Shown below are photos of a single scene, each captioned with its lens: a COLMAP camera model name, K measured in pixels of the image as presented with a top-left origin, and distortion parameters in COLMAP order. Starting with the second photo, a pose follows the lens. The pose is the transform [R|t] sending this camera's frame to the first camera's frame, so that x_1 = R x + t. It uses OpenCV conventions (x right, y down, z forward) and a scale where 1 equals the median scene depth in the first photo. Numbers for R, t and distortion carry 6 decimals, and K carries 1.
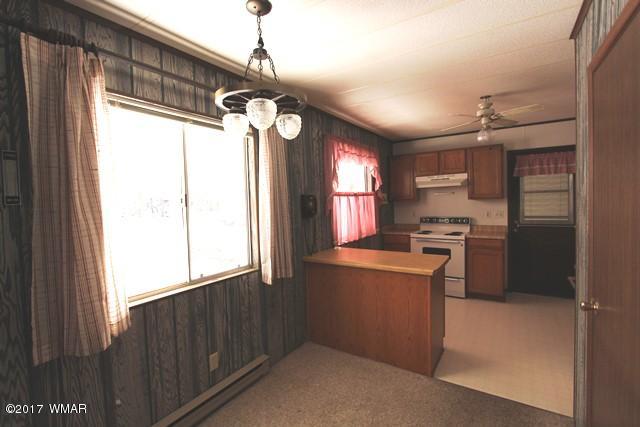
lens RADIAL K [[307.4, 0, 320.0], [0, 307.4, 213.5], [0, 0, 1]] dist [-0.002066, -0.000267]
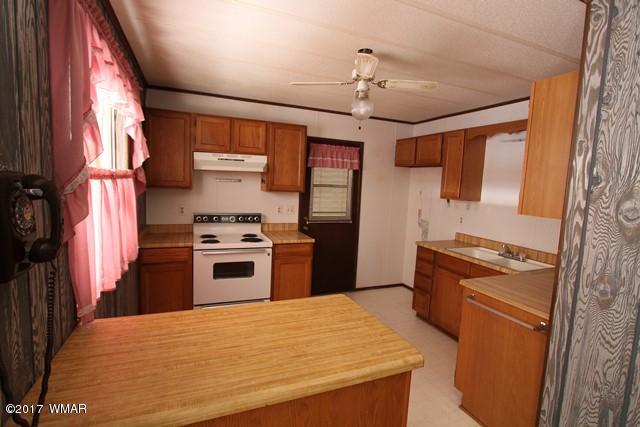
lens RADIAL K [[307.4, 0, 320.0], [0, 307.4, 213.5], [0, 0, 1]] dist [-0.002066, -0.000267]
pose [[0.570884, -0.029356, 0.820506, -0.065073], [-0.022263, 0.998440, 0.051212, -0.033139], [-0.820729, -0.047503, 0.569340, 0.461233]]
